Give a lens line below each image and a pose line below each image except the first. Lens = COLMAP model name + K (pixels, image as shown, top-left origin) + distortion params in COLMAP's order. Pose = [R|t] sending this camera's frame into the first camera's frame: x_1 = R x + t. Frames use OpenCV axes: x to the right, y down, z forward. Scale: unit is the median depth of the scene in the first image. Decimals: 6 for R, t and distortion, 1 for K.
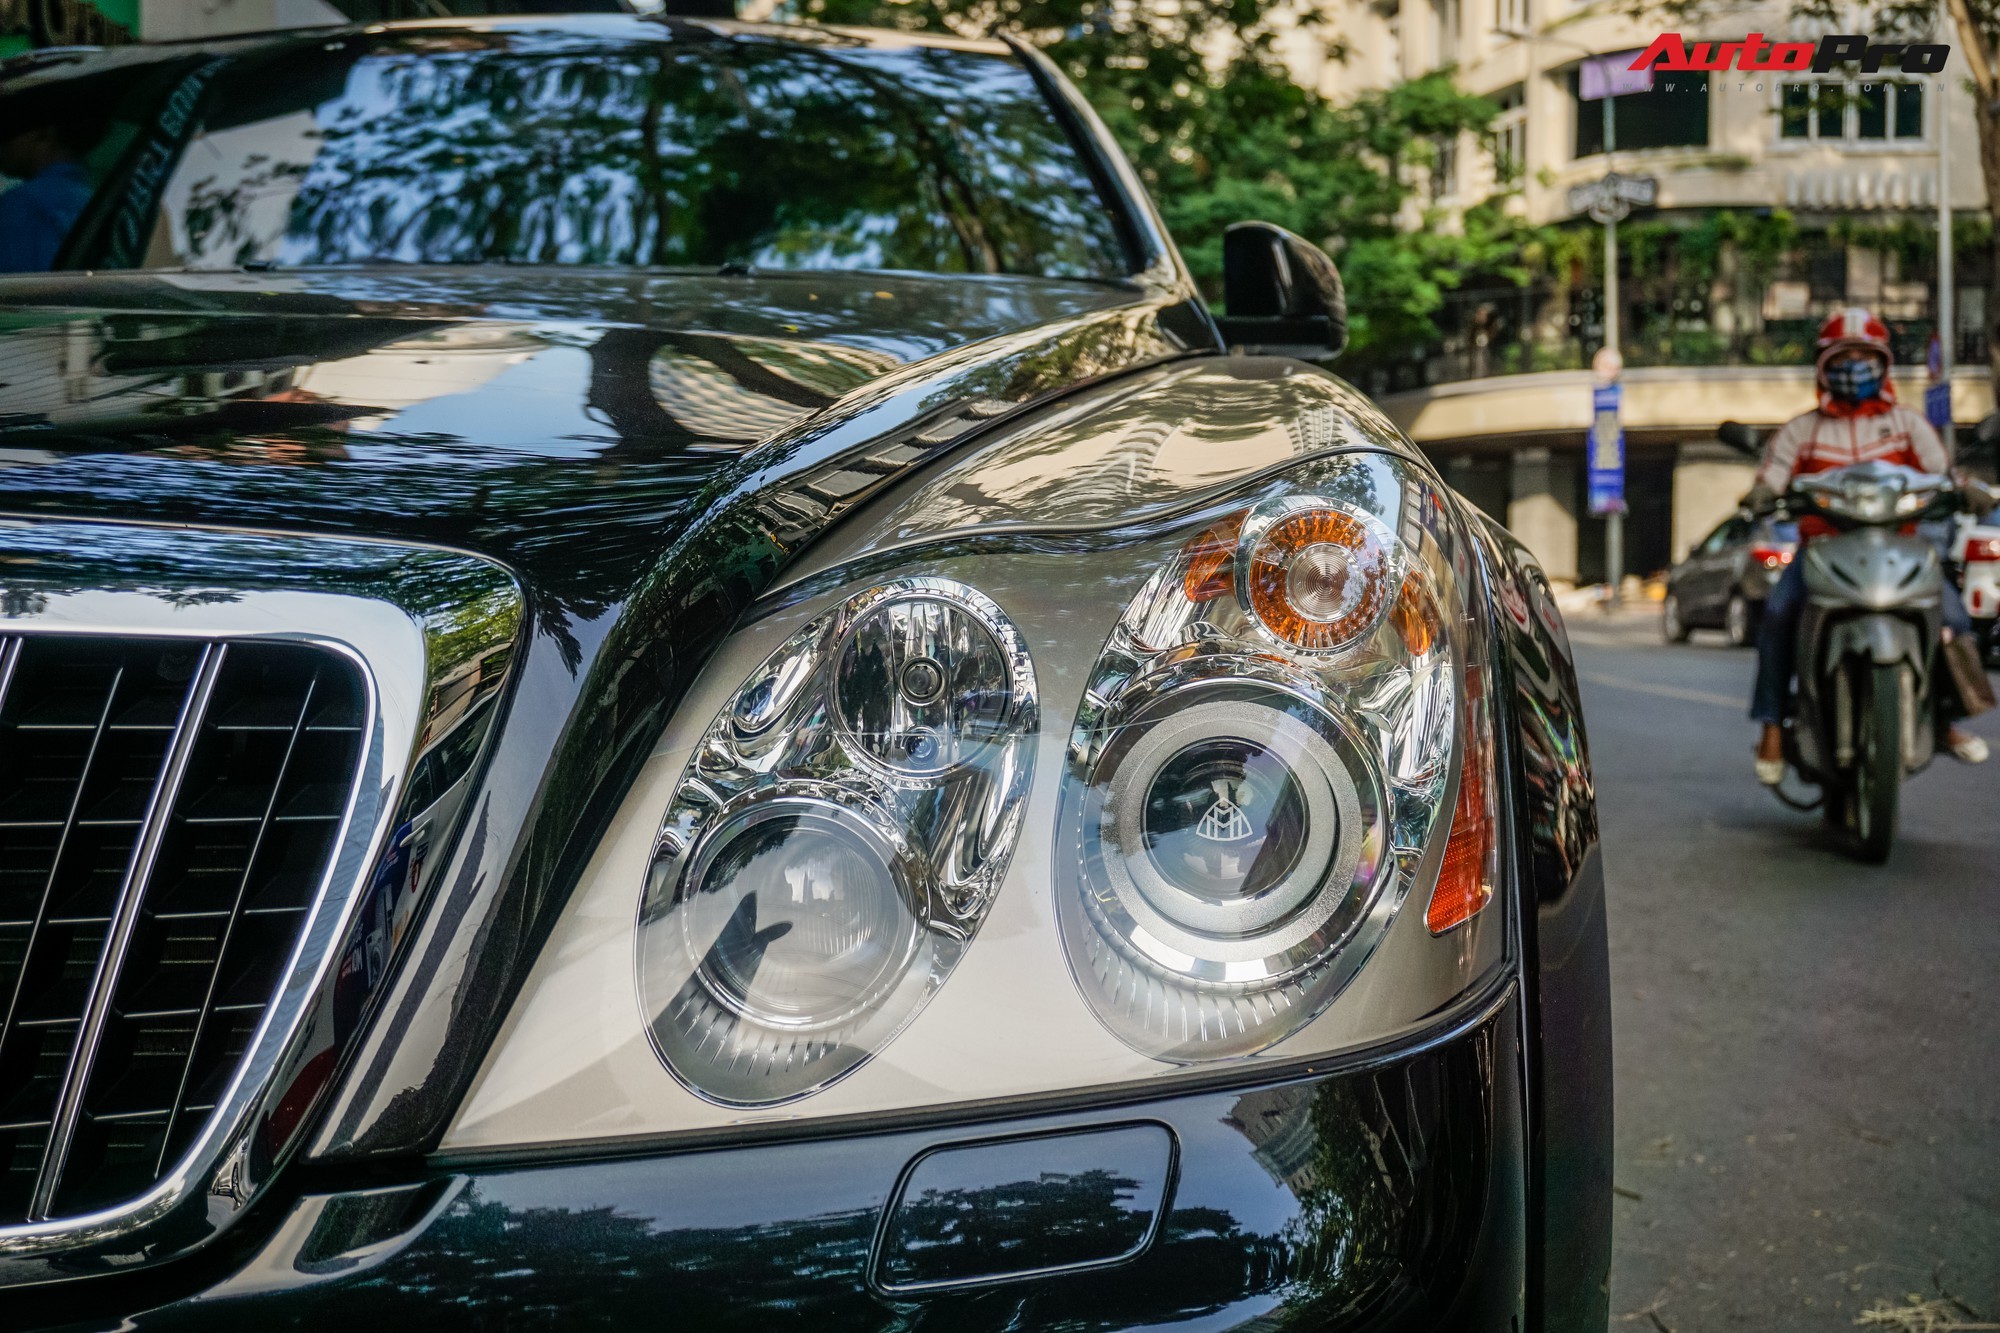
lens RADIAL K [[2483.4, 0, 999.1], [0, 2483.4, 667.0], [0, 0, 1]] dist [-0.019202, 0.000000]
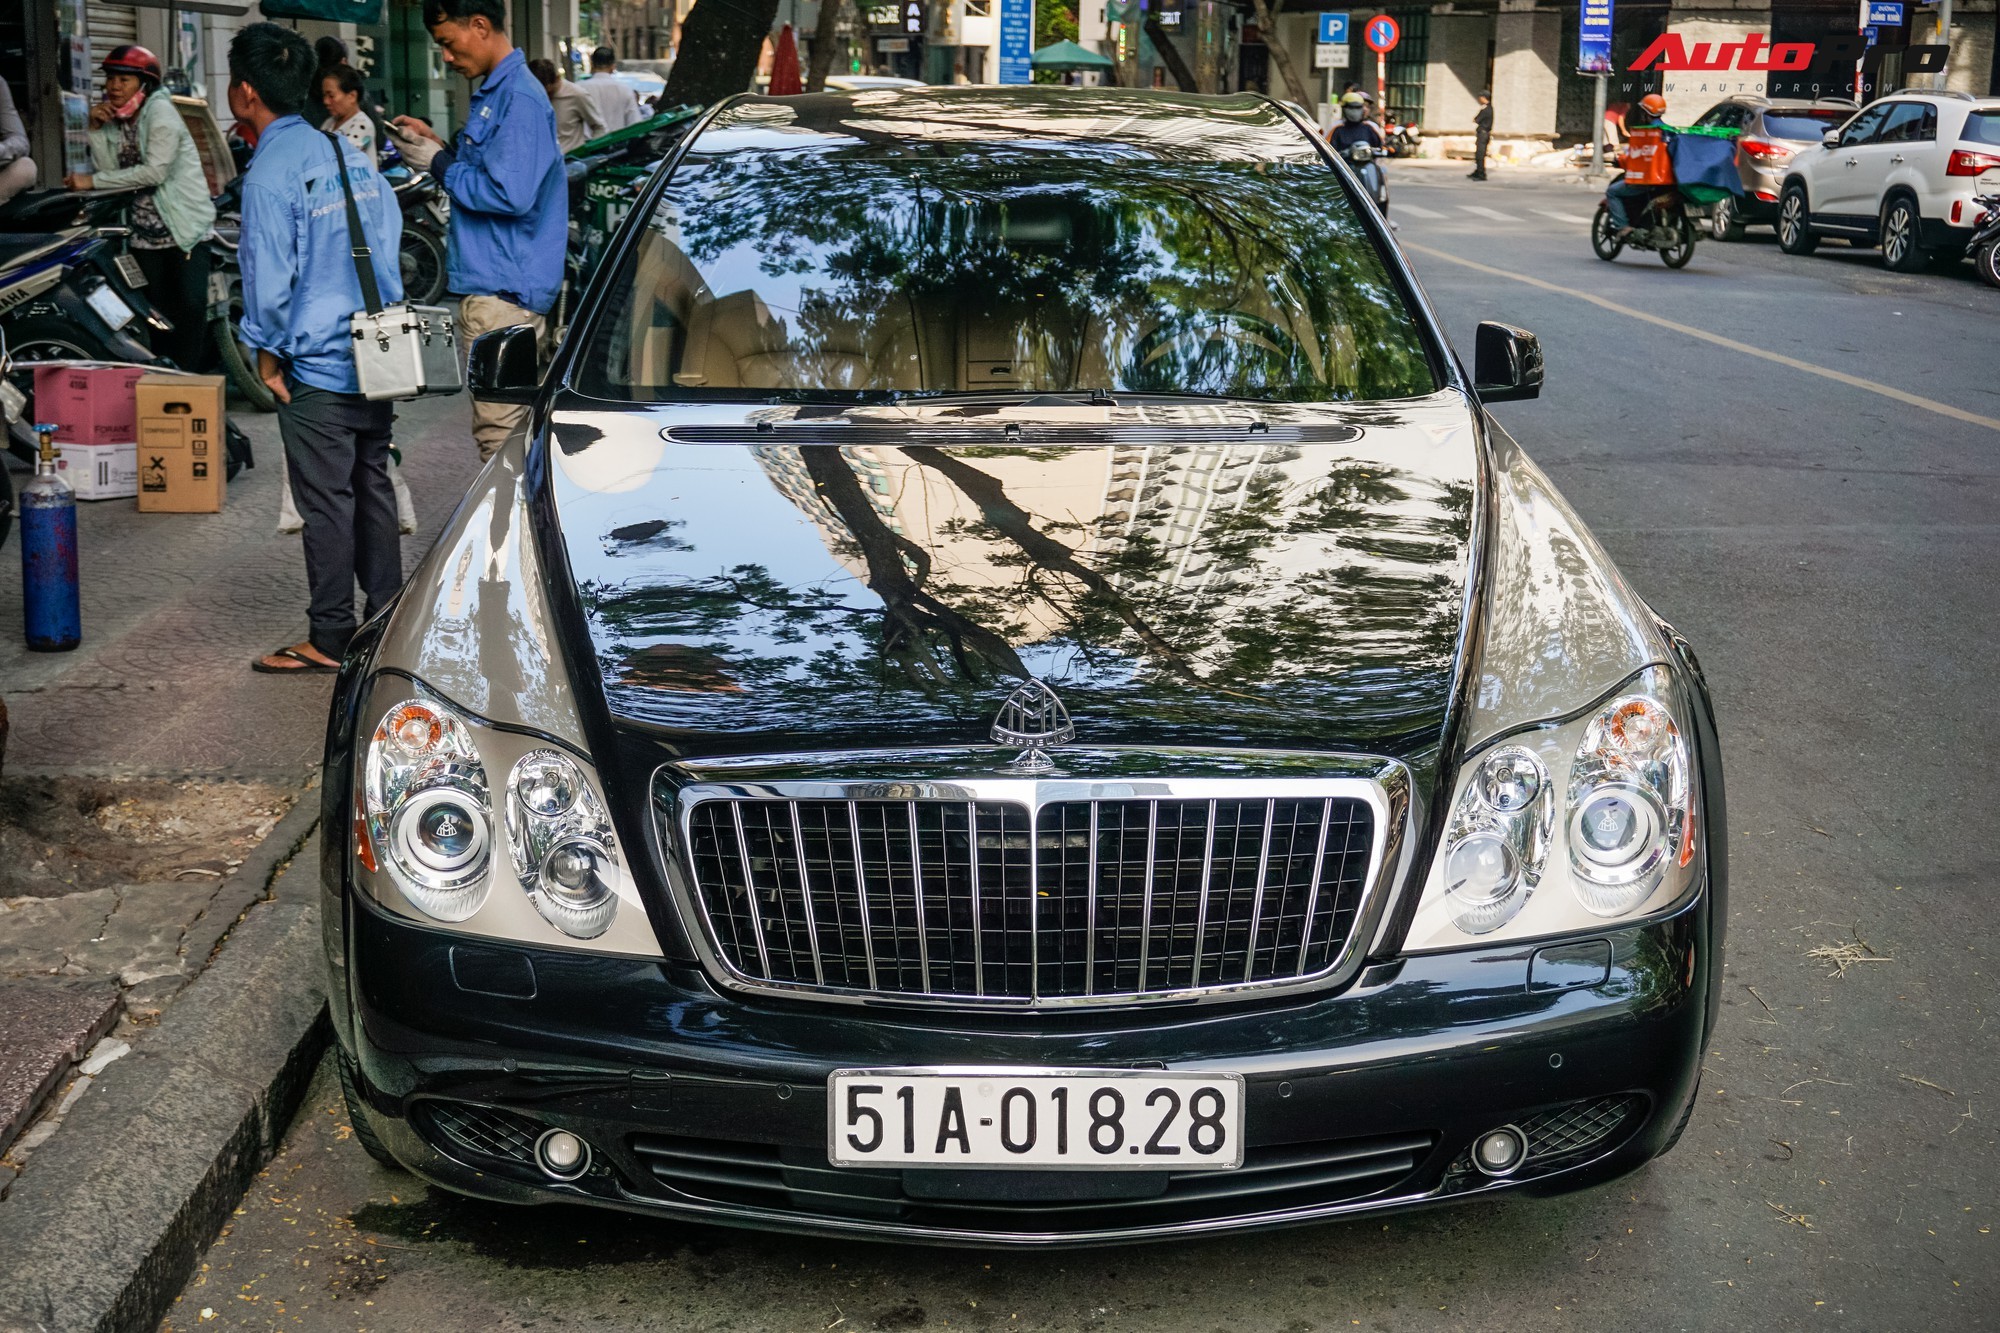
lens RADIAL K [[2648.3, 0, 1000.6], [0, 2648.3, 666.3], [0, 0, 1]] dist [0.029030, 0.000000]
pose [[0.999406, 0.004410, 0.034166, -0.190424], [-0.010588, 0.983092, 0.182807, -0.178274], [-0.032782, -0.183061, 0.982555, -0.520839]]
